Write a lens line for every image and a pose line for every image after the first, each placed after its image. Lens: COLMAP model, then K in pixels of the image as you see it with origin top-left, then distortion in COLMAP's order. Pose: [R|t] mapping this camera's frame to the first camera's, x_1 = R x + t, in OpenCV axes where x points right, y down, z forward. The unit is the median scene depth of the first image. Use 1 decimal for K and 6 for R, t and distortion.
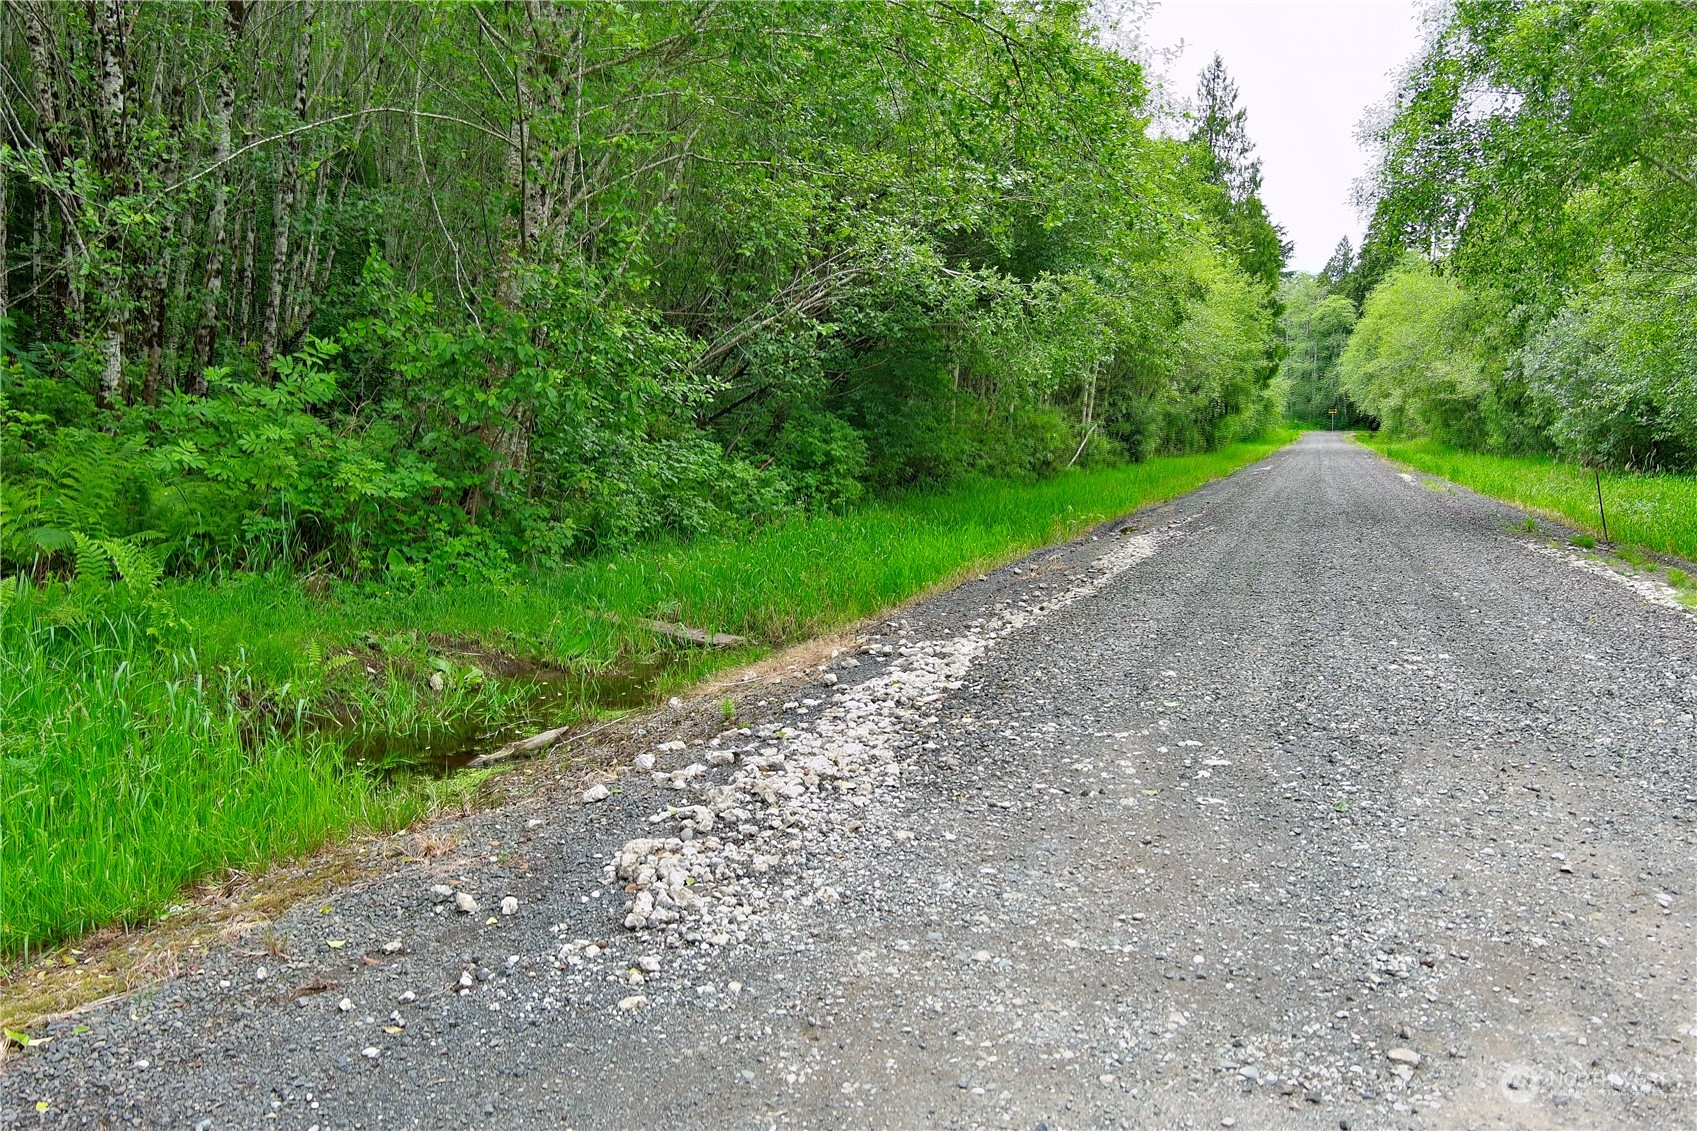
lens RADIAL K [[1330.0, 0, 858.7], [0, 1330.0, 576.5], [0, 0, 1]] dist [0.034092, -0.025576]
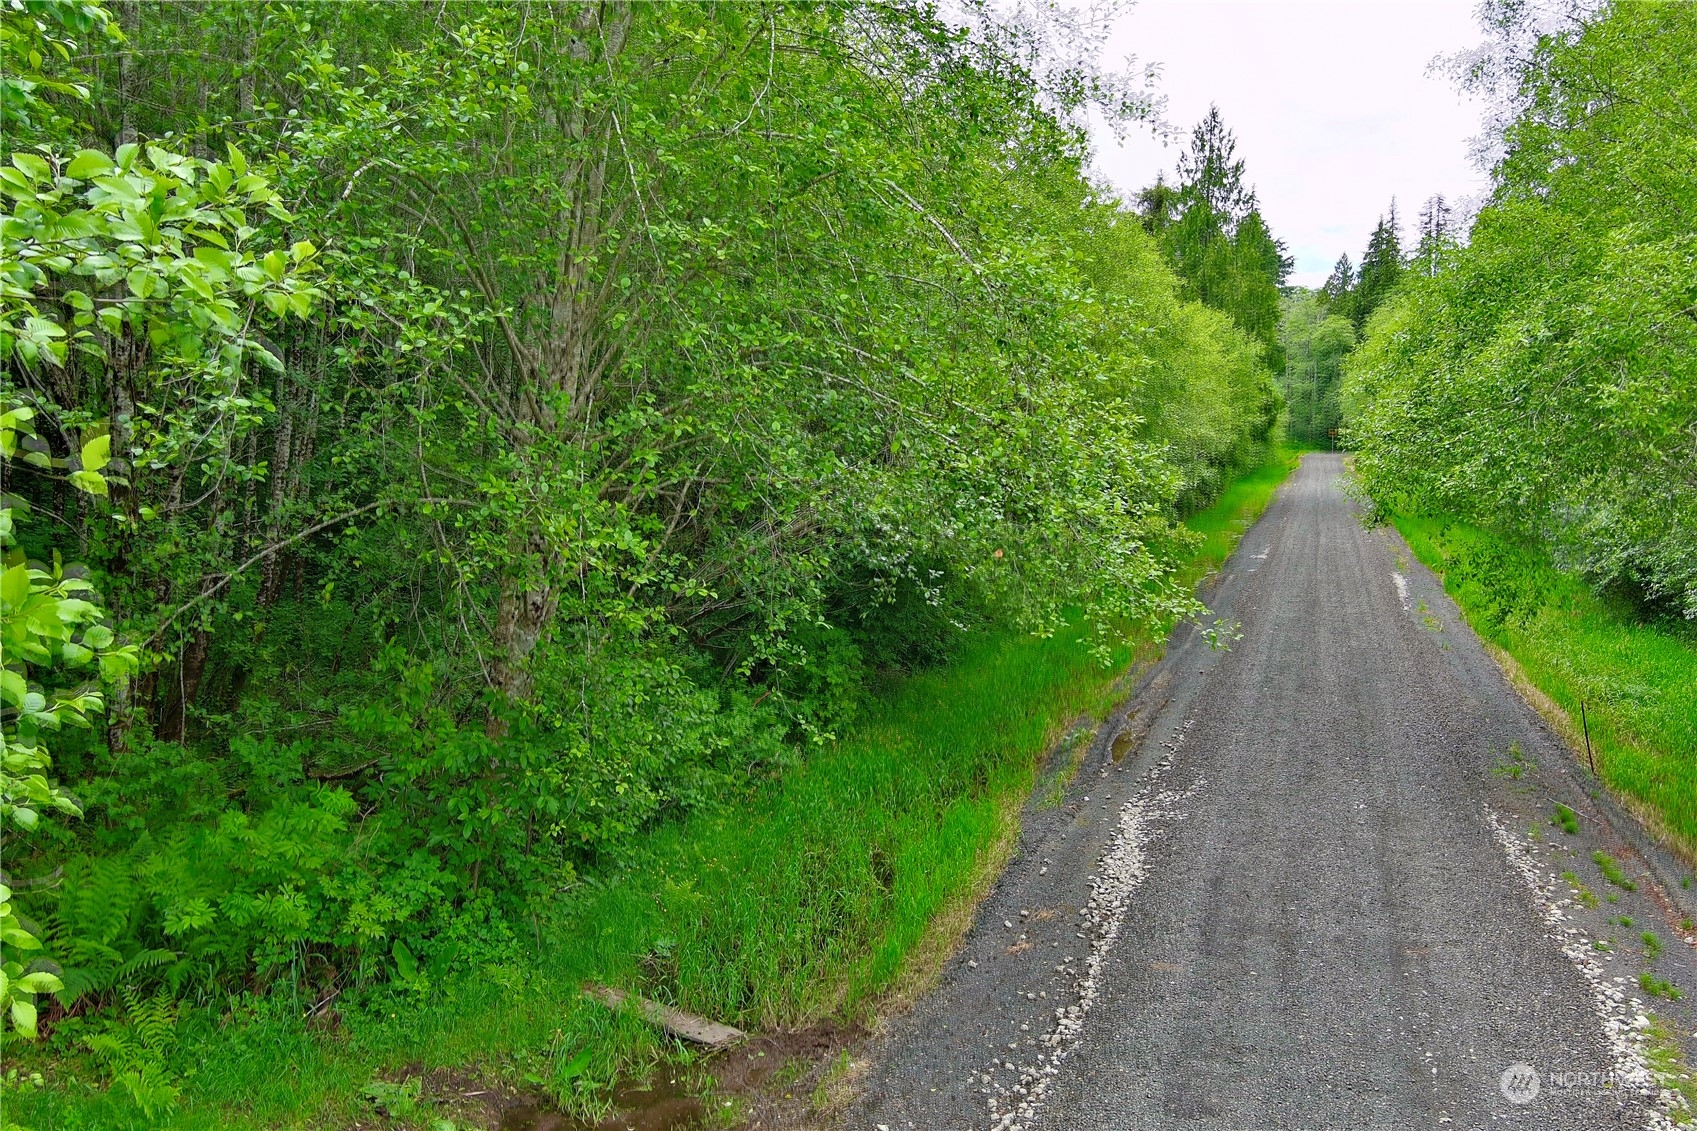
lens RADIAL K [[1330.0, 0, 848.5], [0, 1330.0, 555.8], [0, 0, 1]] dist [0.034092, -0.025576]
pose [[0.999961, -0.003083, -0.008324, 0.005746], [0.003142, 0.999970, 0.007060, -0.266696], [0.008302, -0.007086, 0.999940, -0.019046]]
